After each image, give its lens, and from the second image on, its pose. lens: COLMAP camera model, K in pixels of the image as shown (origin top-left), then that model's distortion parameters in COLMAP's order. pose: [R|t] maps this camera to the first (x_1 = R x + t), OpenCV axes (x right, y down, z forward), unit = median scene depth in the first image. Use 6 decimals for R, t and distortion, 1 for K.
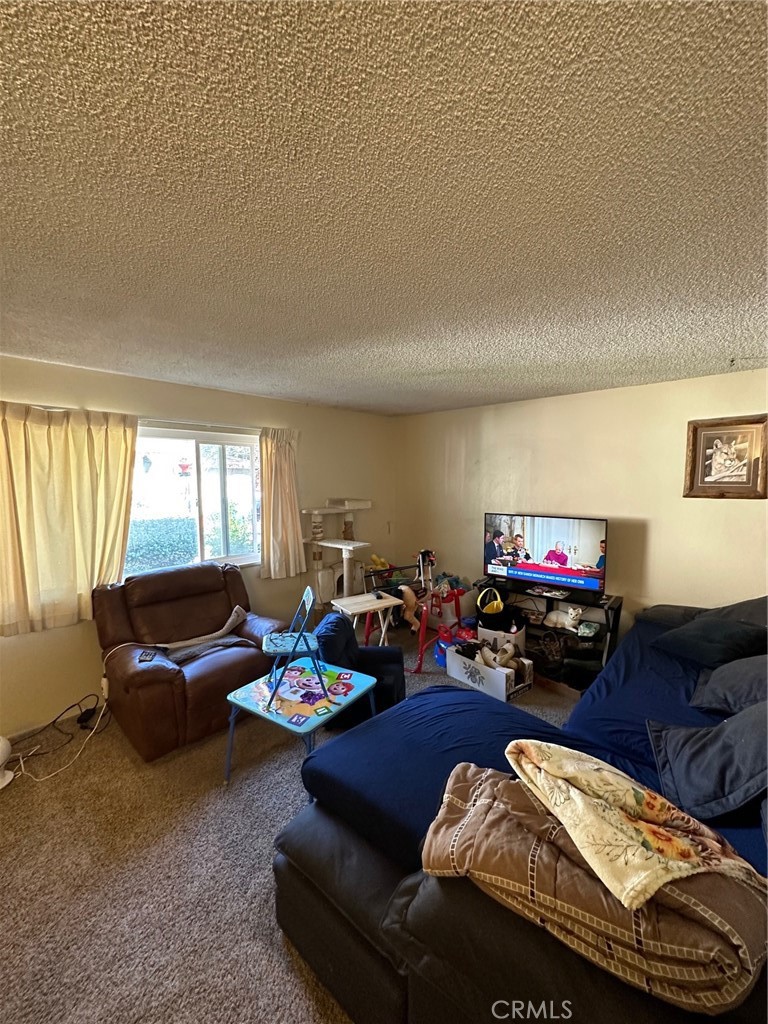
lens RADIAL K [[408.5, 0, 384.0], [0, 408.5, 512.0], [0, 0, 1]] dist [-0.000340, 0.000090]
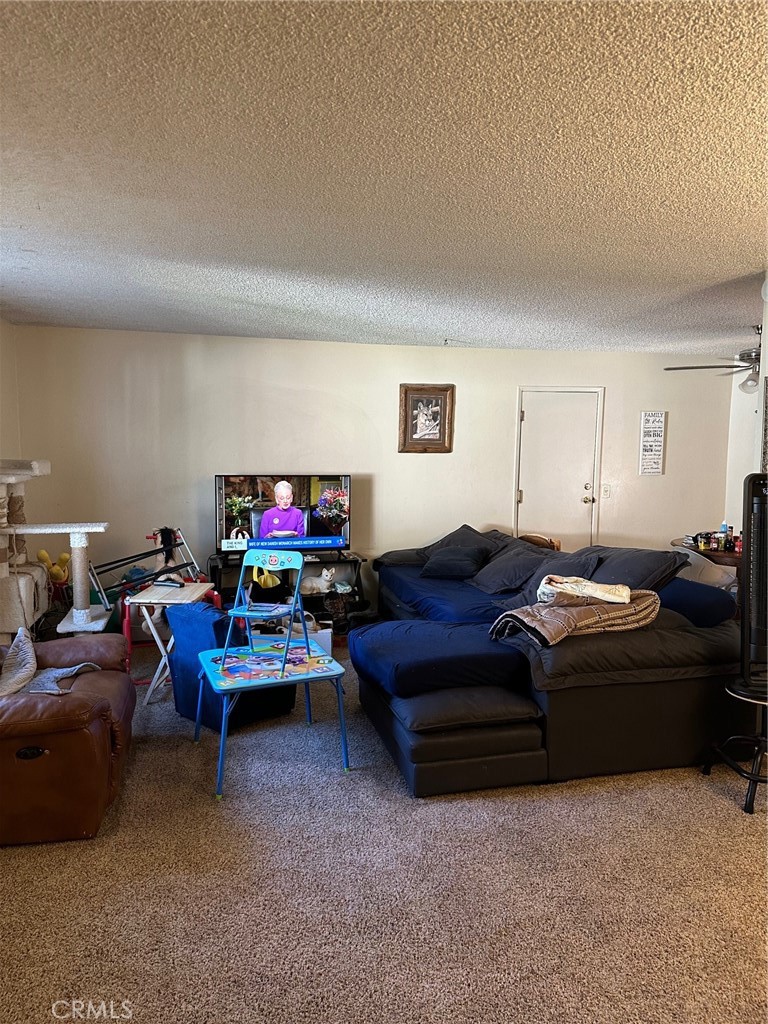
lens RADIAL K [[709.6, 0, 384.0], [0, 709.6, 512.0], [0, 0, 1]] dist [0.068296, 0.000184]
pose [[0.564919, -0.067791, 0.822357, -0.919116], [0.052270, 0.997558, 0.046326, 0.035160], [-0.823489, 0.016814, 0.567083, -0.061468]]
